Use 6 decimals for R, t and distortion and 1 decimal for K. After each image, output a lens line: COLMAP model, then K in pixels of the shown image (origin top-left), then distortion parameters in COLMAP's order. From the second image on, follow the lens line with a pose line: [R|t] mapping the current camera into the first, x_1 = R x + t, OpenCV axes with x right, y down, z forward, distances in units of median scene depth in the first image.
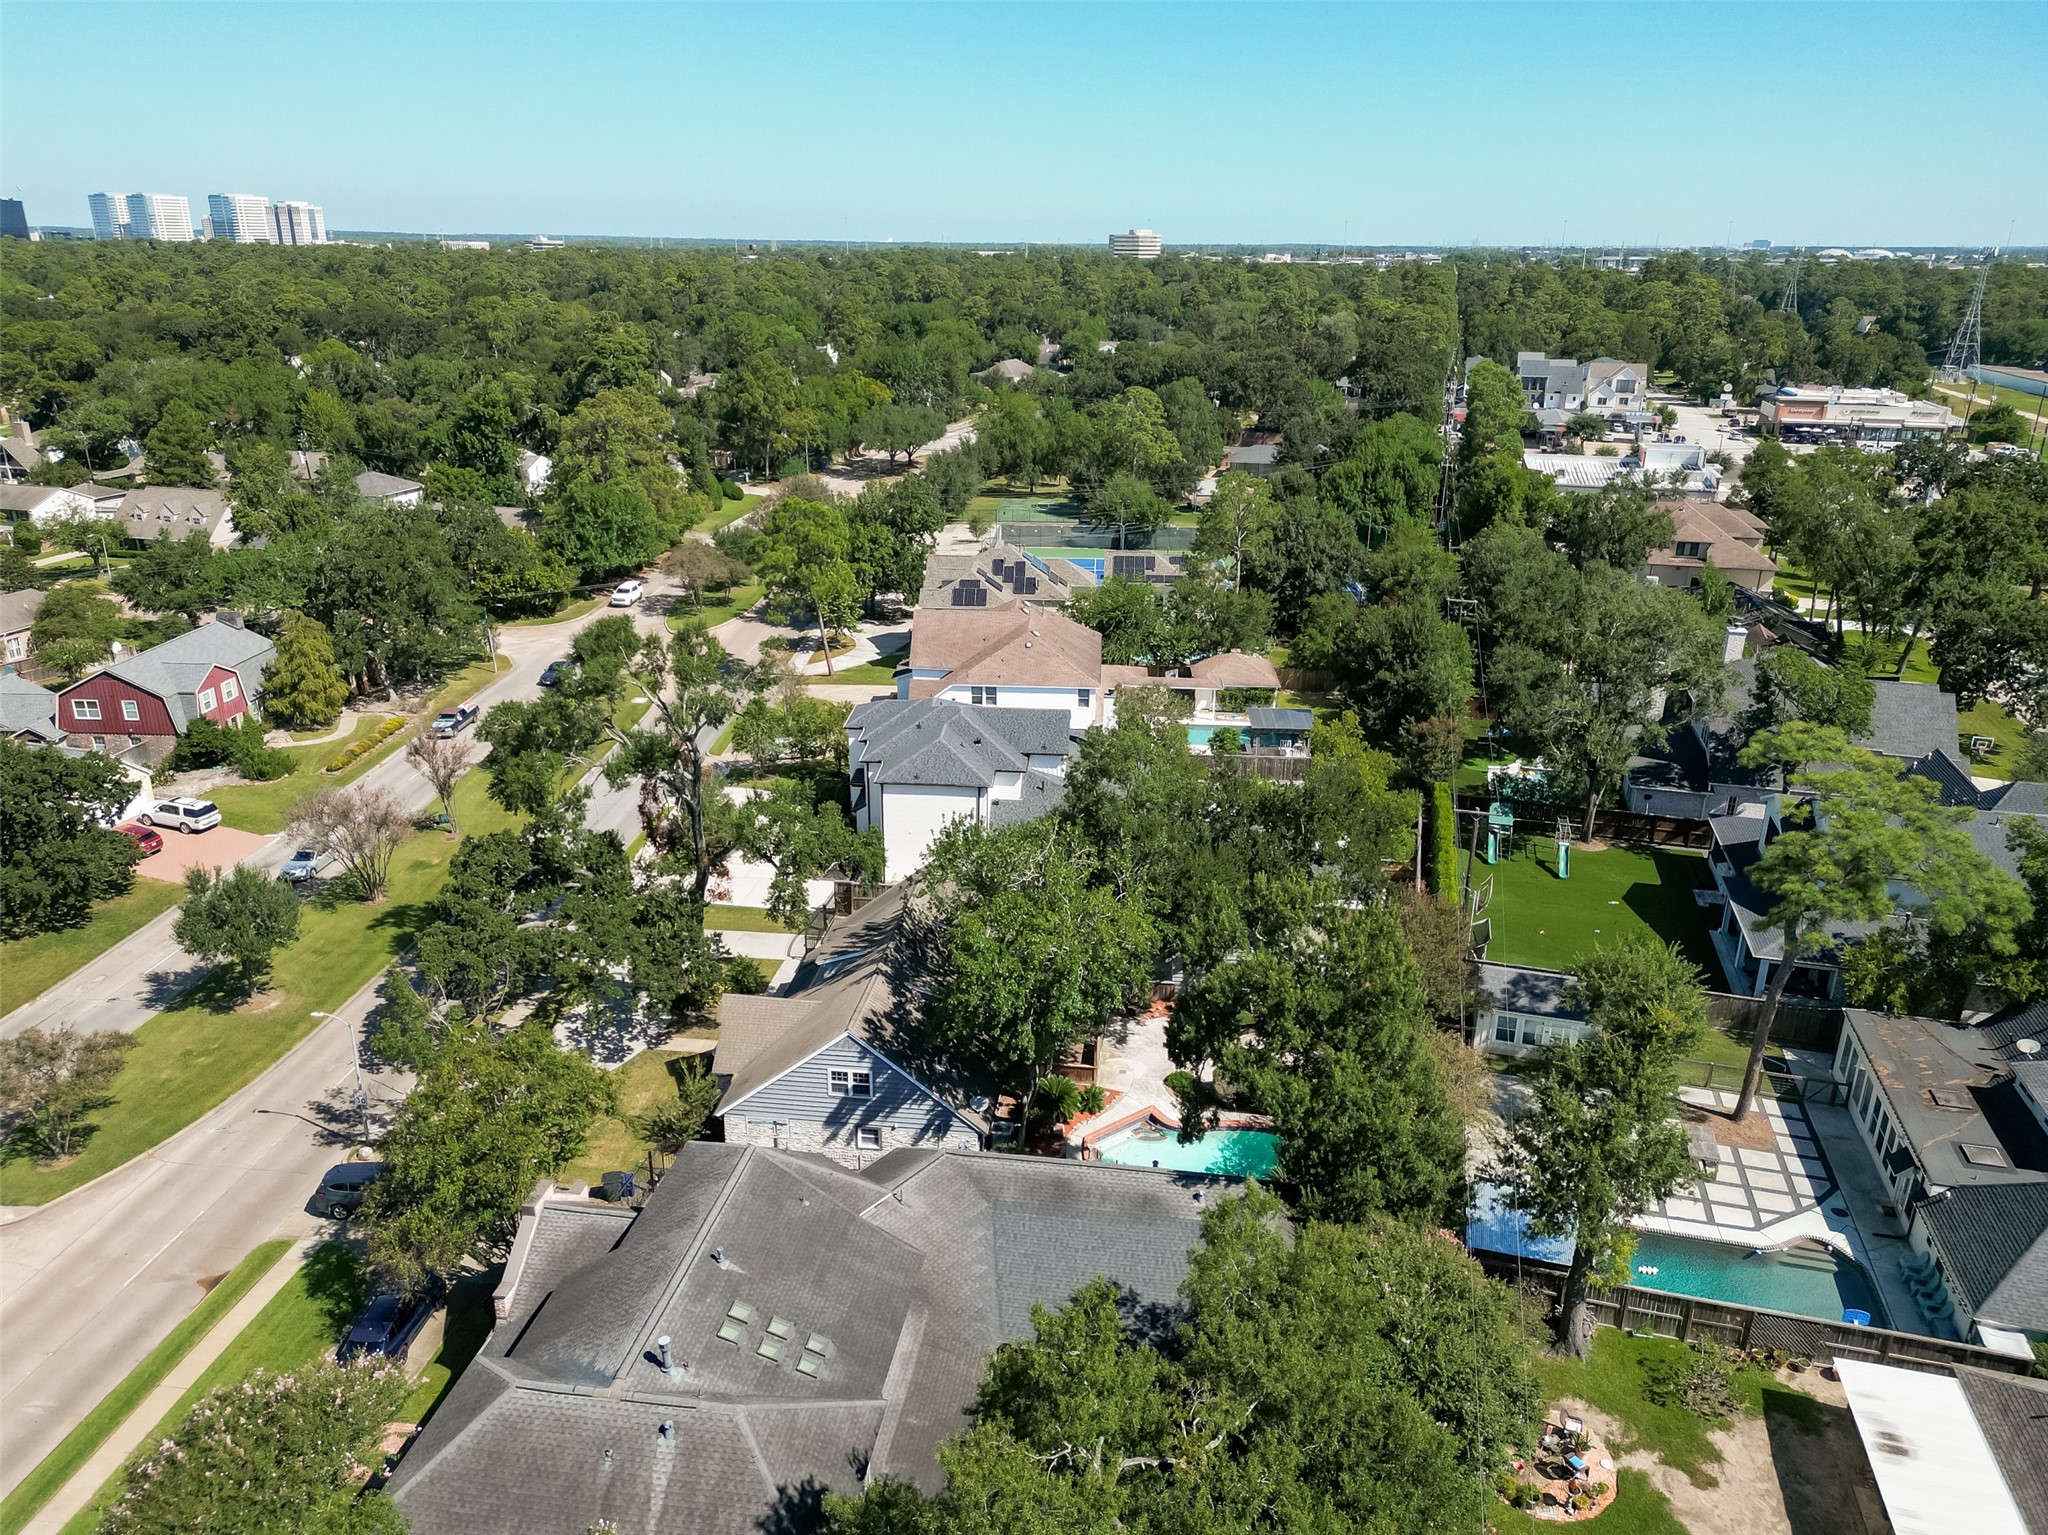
lens RADIAL K [[1433.1, 0, 1027.5], [0, 1433.1, 756.9], [0, 0, 1]] dist [0.048369, -0.039394]
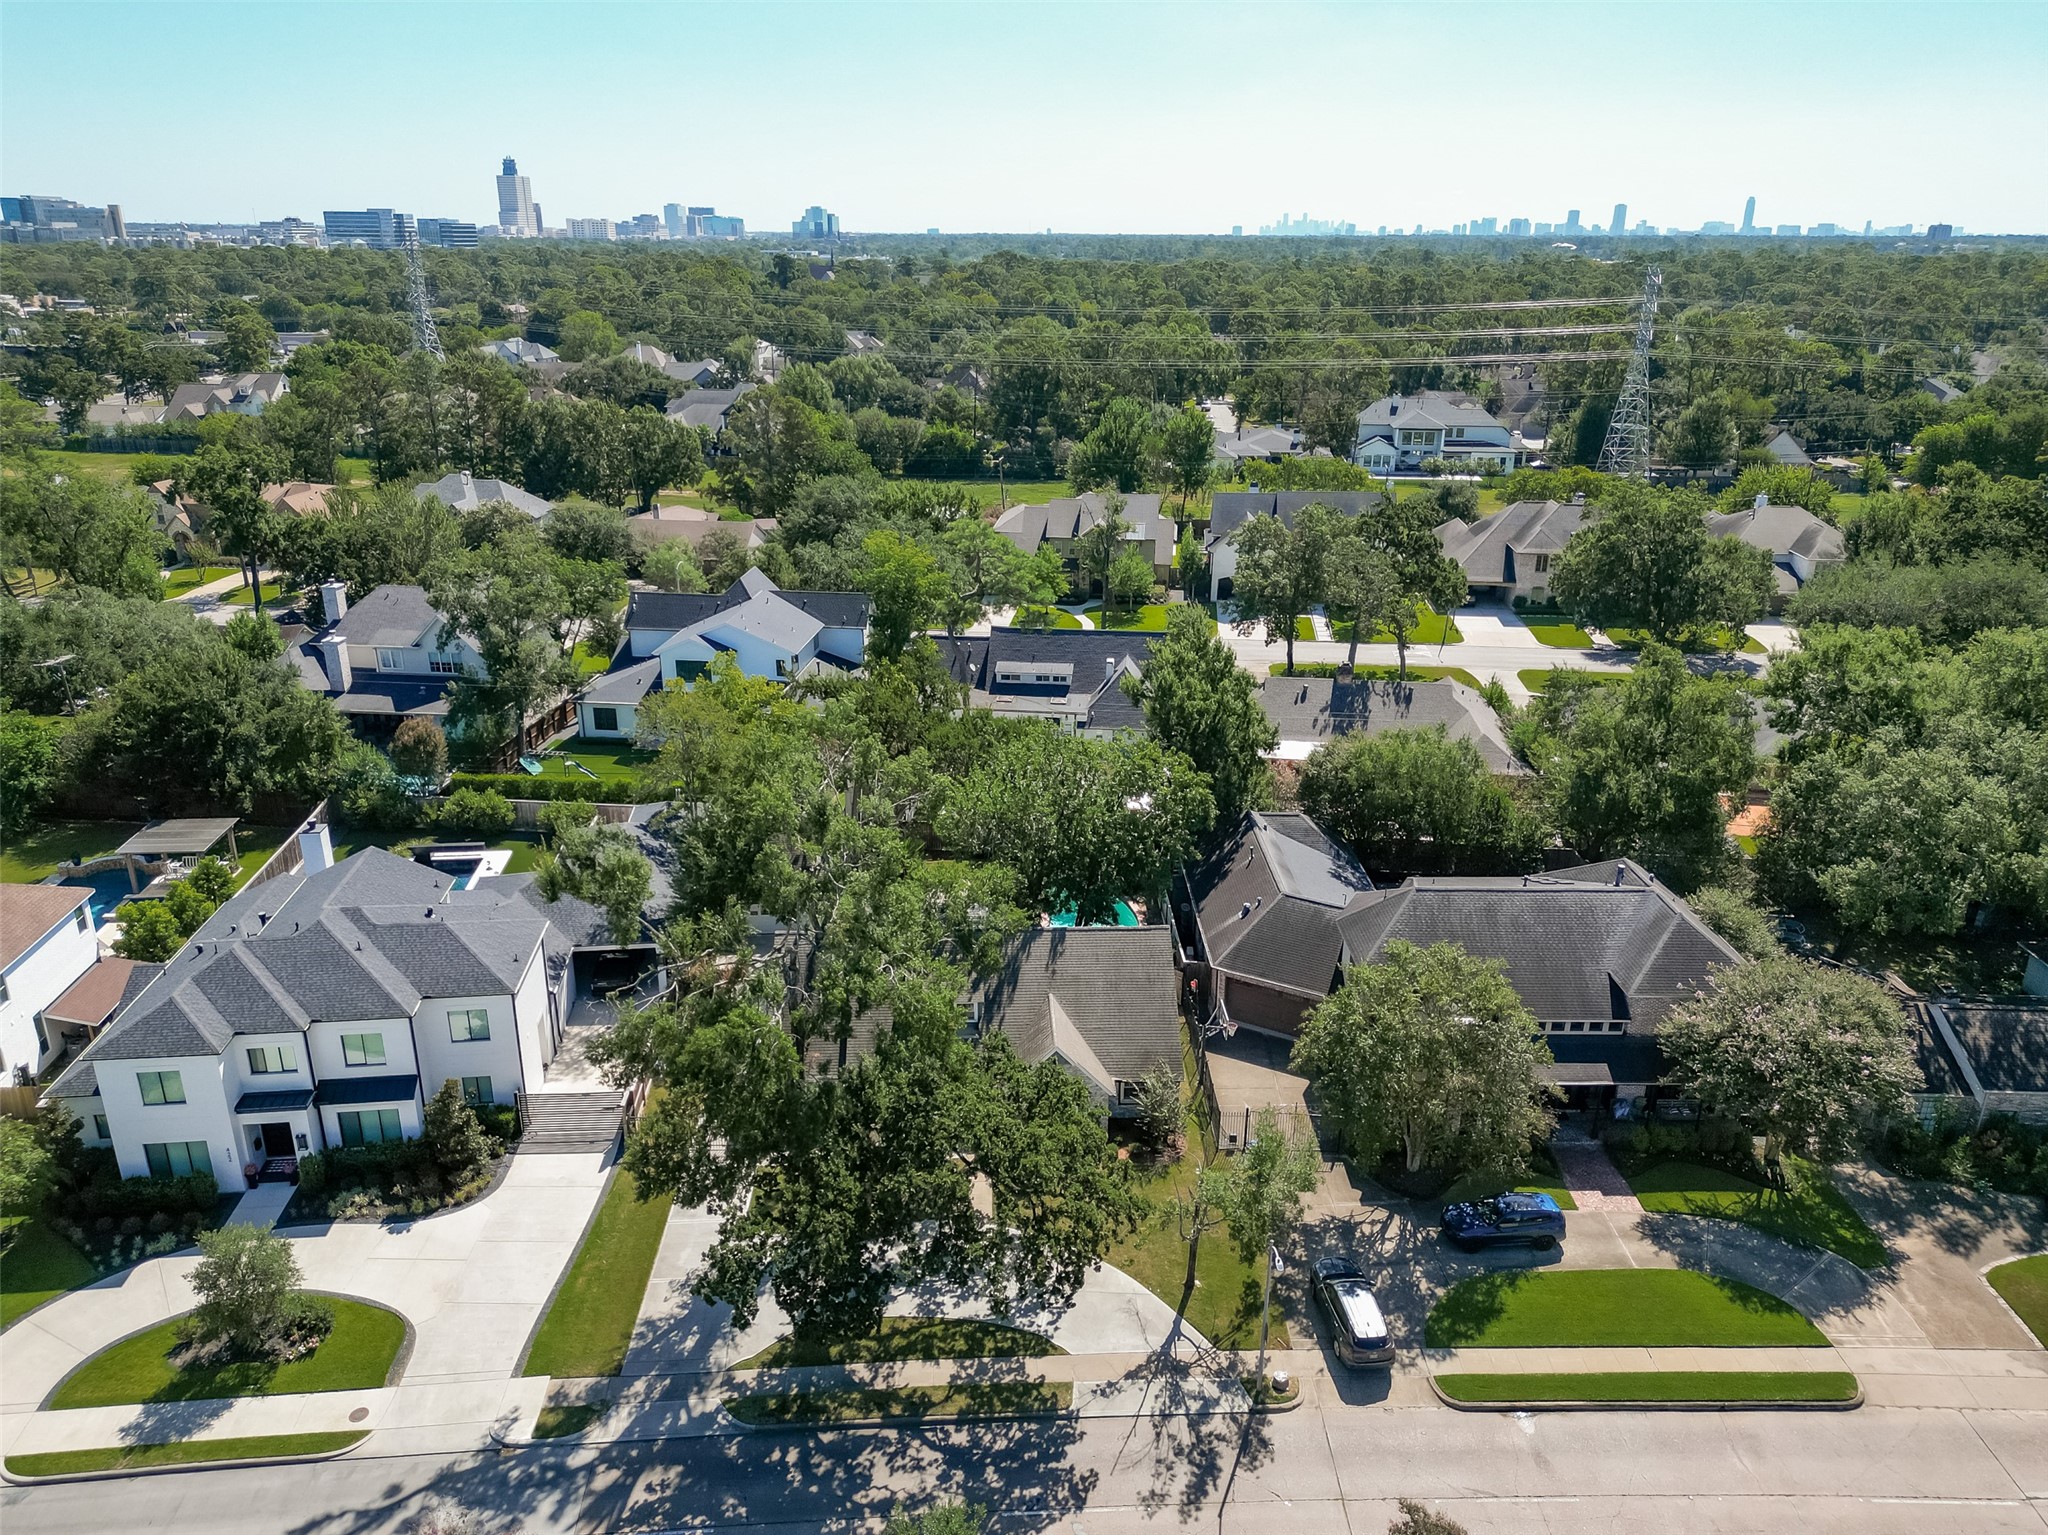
lens RADIAL K [[1433.1, 0, 1020.5], [0, 1433.1, 776.8], [0, 0, 1]] dist [0.048369, -0.039394]
pose [[-0.154004, -0.354995, 0.922096, -0.604770], [0.322872, 0.863918, 0.386521, -0.211452], [-0.933829, 0.357245, -0.018429, 0.592021]]
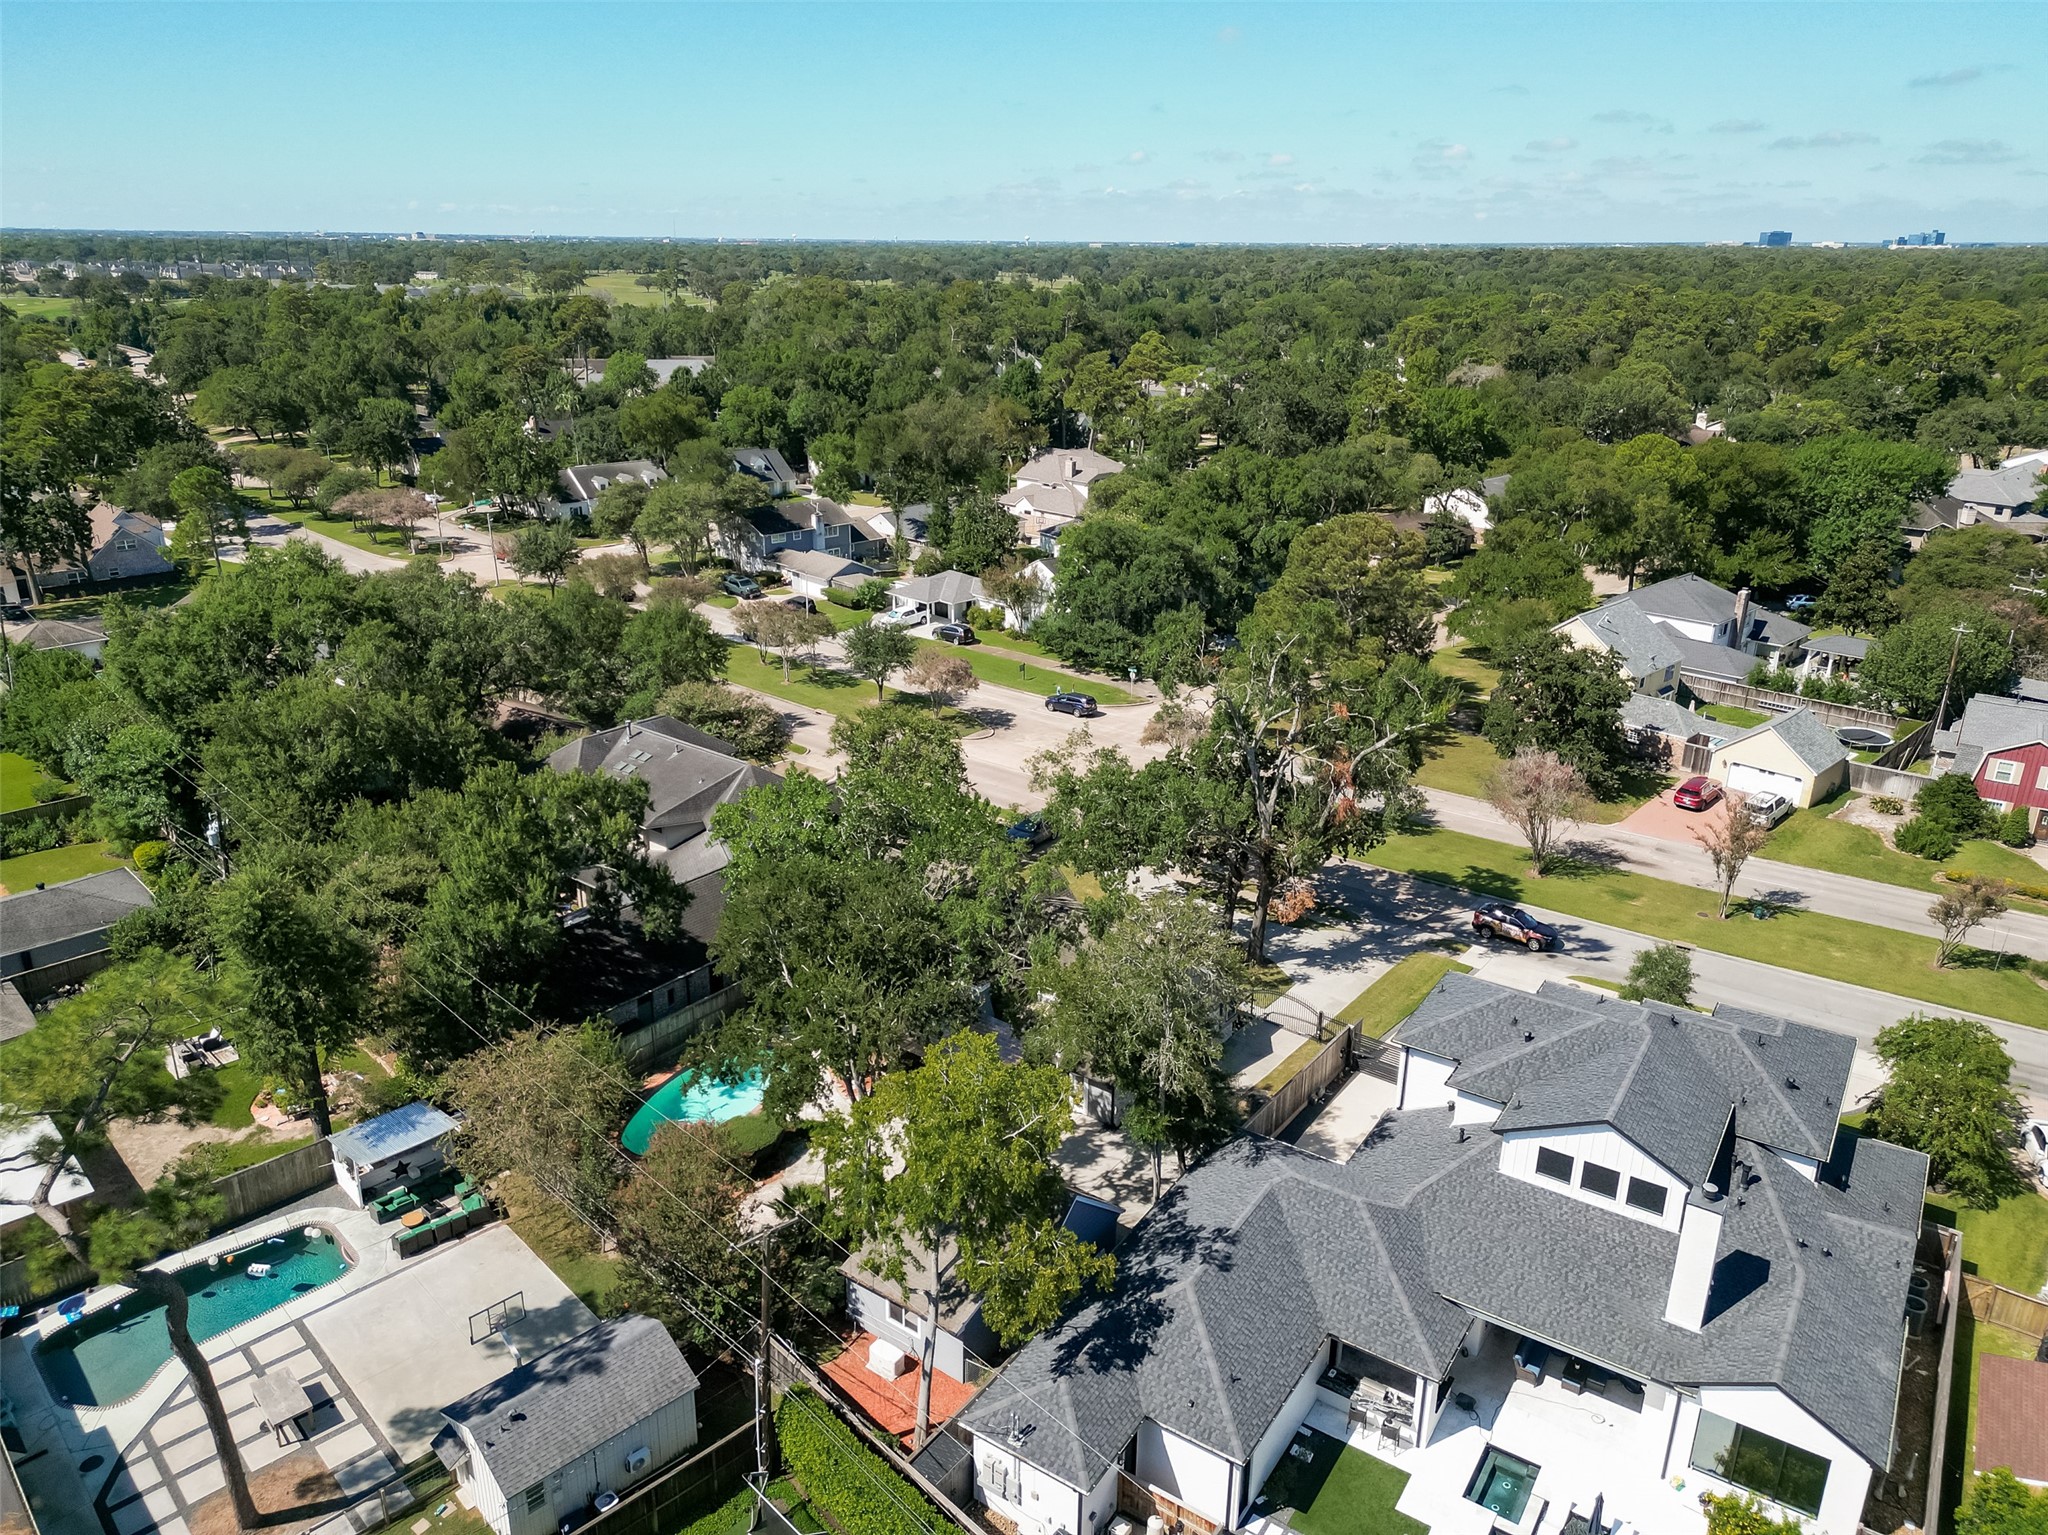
lens RADIAL K [[1433.1, 0, 1028.5], [0, 1433.1, 782.2], [0, 0, 1]] dist [0.048369, -0.039394]
pose [[-0.507250, 0.288731, -0.811993, 0.456653], [-0.301753, 0.823056, 0.481170, -0.279194], [0.807244, 0.489095, -0.330369, 0.813682]]
